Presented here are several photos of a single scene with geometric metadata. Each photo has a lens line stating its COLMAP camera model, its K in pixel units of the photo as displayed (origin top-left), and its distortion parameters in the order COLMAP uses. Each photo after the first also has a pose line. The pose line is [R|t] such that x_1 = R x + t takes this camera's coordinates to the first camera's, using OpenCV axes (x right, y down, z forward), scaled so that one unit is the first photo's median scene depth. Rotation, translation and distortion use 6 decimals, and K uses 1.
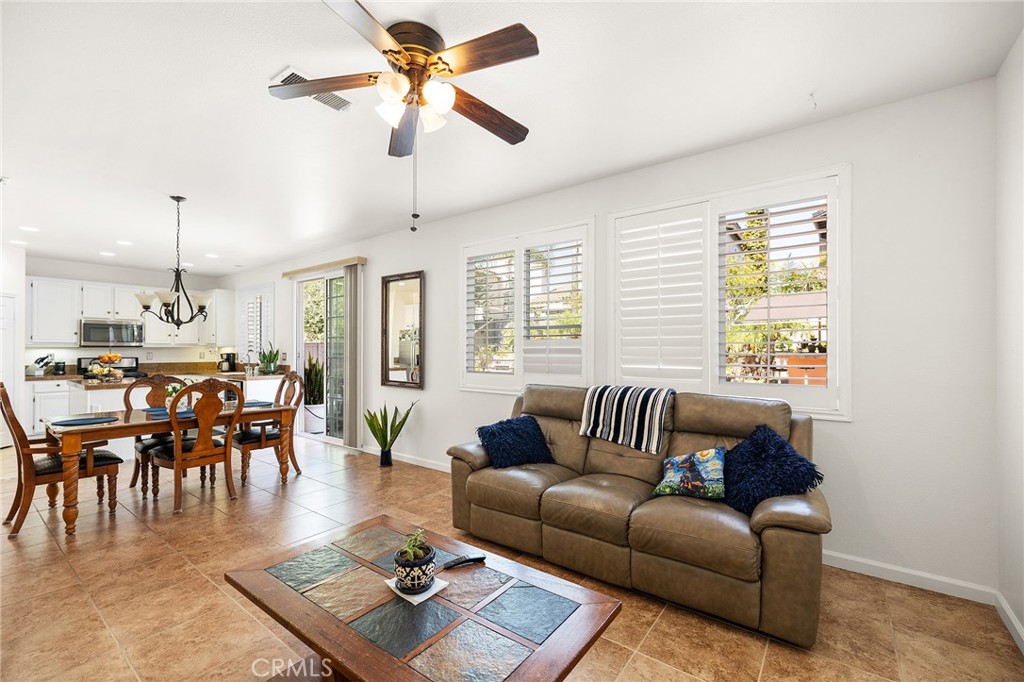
lens RADIAL K [[434.6, 0, 511.3], [0, 434.6, 346.8], [0, 0, 1]] dist [0.003150, -0.000080]
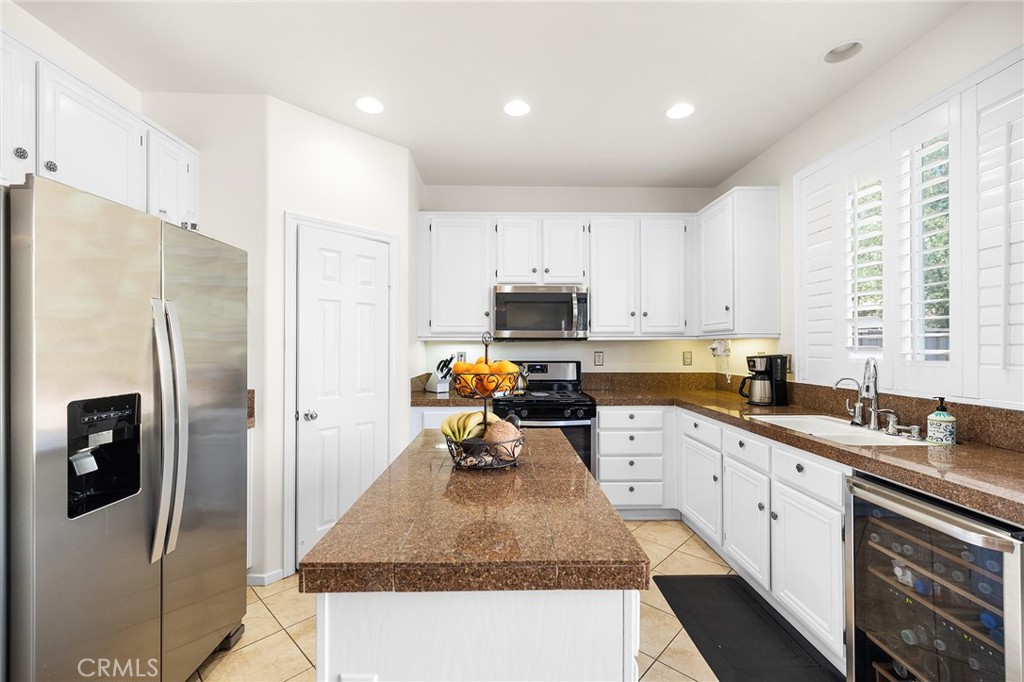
lens RADIAL K [[434.6, 0, 509.8], [0, 434.6, 343.7], [0, 0, 1]] dist [0.003150, -0.000080]
pose [[0.631017, -0.001787, -0.775767, -0.538369], [0.003908, 0.999992, 0.000876, 0.004058], [0.775759, -0.003584, 0.631019, 0.643320]]
